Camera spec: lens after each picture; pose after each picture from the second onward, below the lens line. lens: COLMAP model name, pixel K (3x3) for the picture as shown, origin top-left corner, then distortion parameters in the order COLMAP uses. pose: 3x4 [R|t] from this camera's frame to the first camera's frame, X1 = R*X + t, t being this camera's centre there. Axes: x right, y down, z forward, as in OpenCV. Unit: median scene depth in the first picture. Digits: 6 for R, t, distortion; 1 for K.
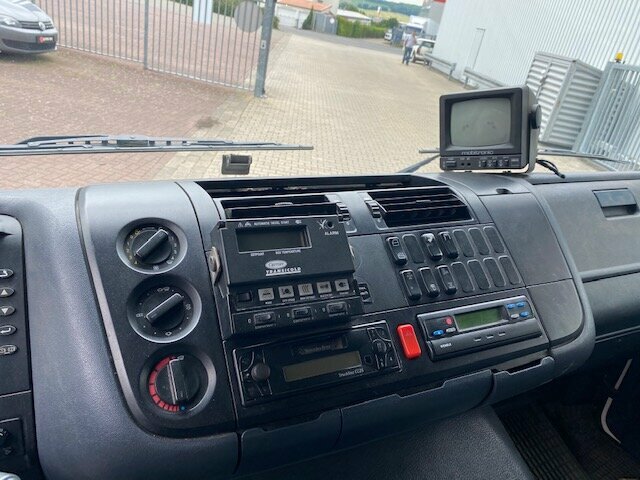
lens RADIAL K [[488.8, 0, 321.1], [0, 488.8, 235.0], [0, 0, 1]] dist [0.045344, -0.057609]
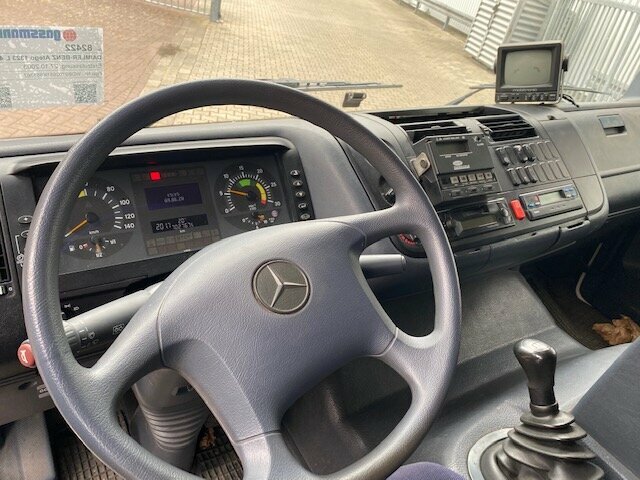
lens RADIAL K [[483.4, 0, 318.9], [0, 483.4, 225.1], [0, 0, 1]] dist [0.012198, 0.001483]
pose [[0.995005, -0.031799, 0.094622, -0.419942], [0.019664, 0.991770, 0.126512, 0.029976], [-0.097866, -0.124020, 0.987442, -0.366686]]
